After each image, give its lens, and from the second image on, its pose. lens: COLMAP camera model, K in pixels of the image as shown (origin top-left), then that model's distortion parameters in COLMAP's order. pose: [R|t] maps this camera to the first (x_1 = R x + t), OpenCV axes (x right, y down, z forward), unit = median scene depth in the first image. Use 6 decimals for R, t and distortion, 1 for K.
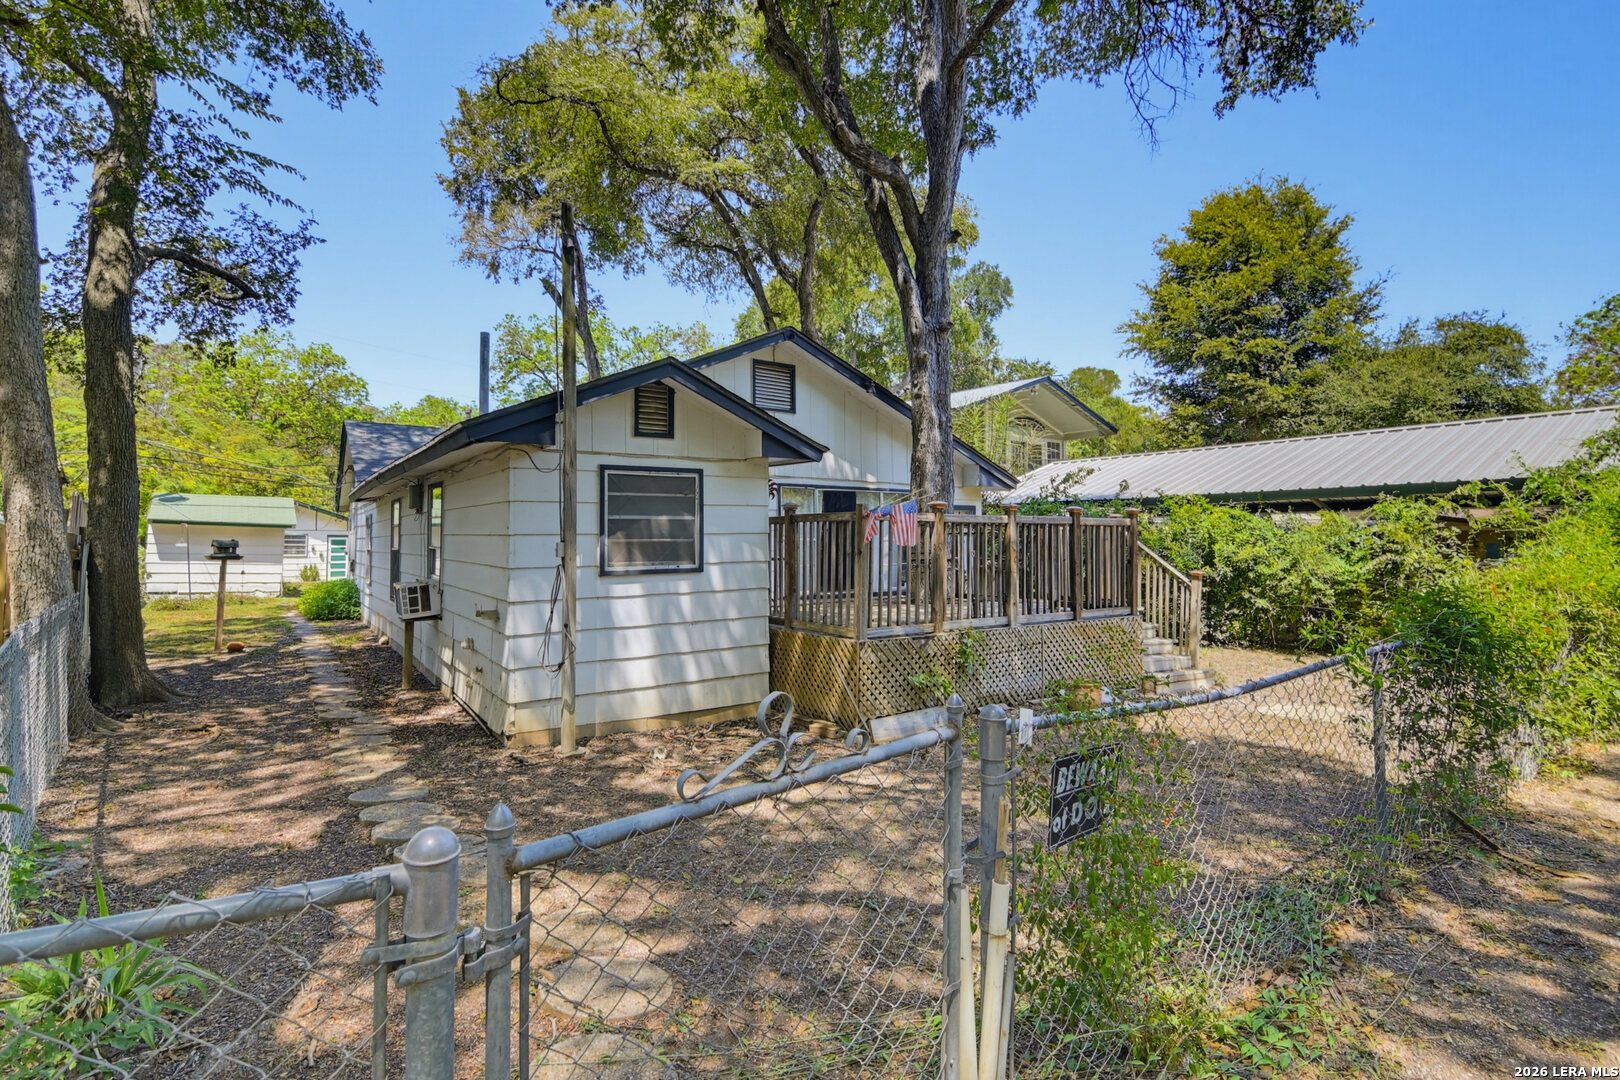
lens RADIAL K [[761.0, 0, 810.0], [0, 761.0, 540.0], [0, 0, 1]] dist [0.000479, 0.000452]
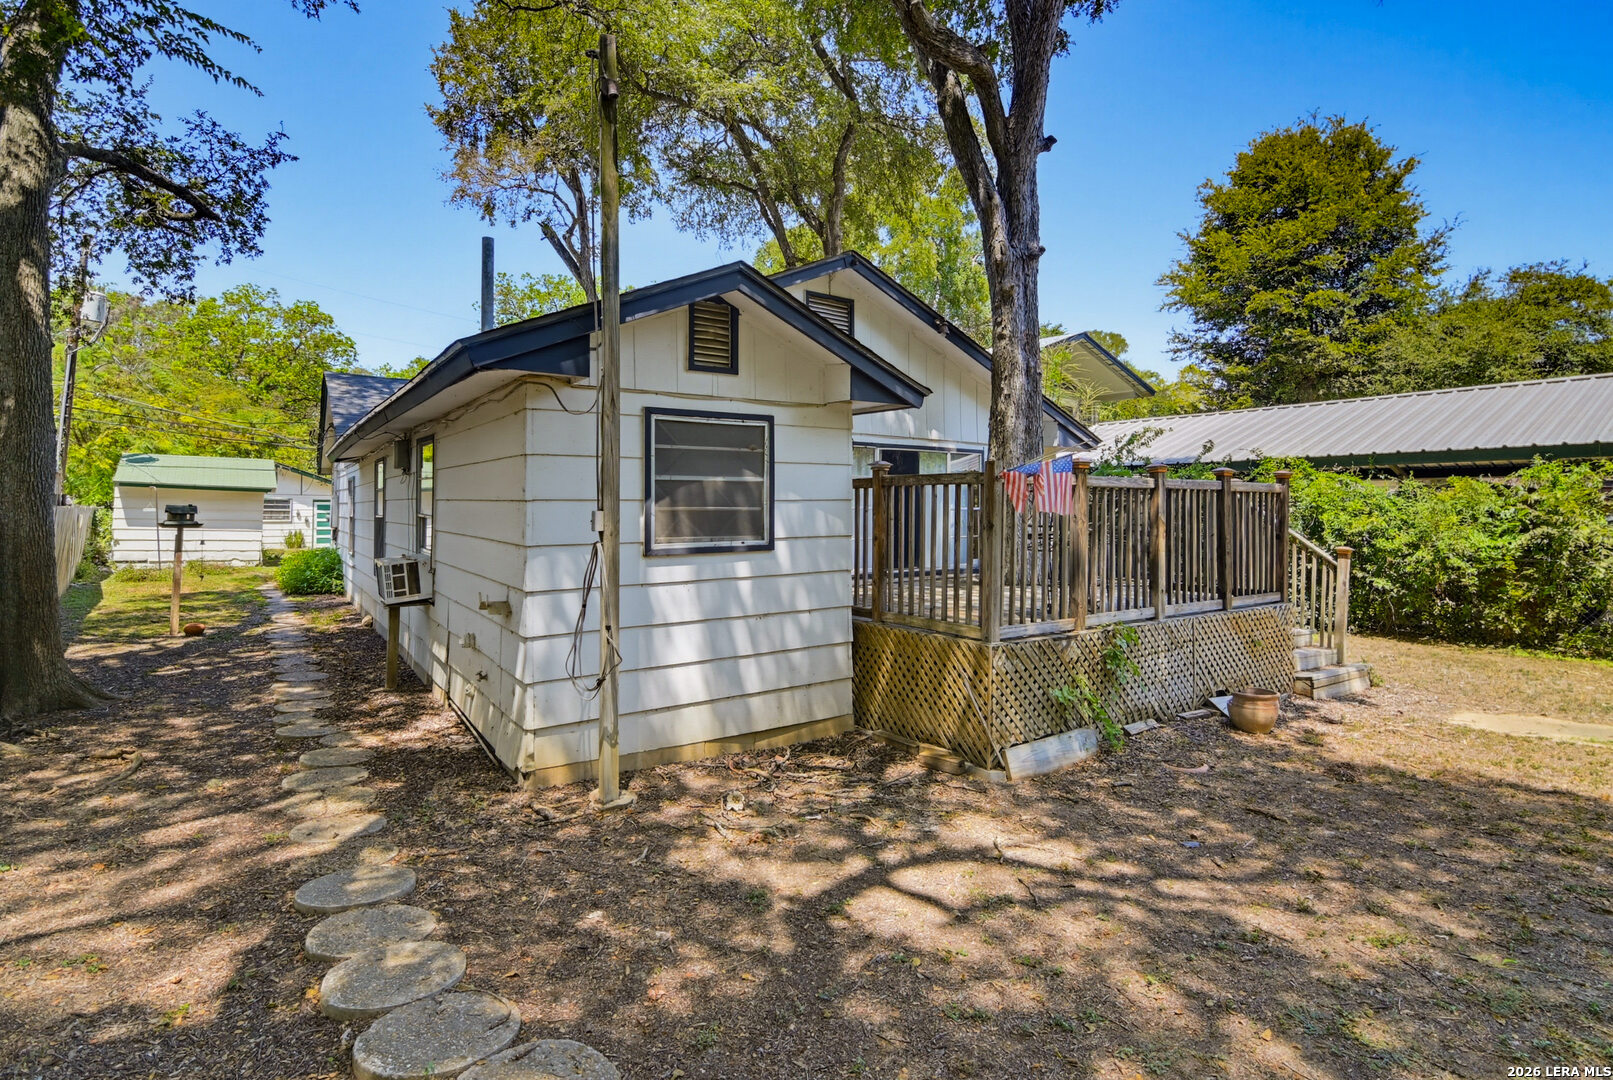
lens RADIAL K [[774.8, 0, 804.6], [0, 774.8, 517.5], [0, 0, 1]] dist [0.001372, -0.001182]
pose [[0.999985, 0.004509, -0.002954, -0.059044], [-0.004468, 0.999895, 0.013763, -0.000785], [0.003016, -0.013750, 0.999901, 0.120420]]
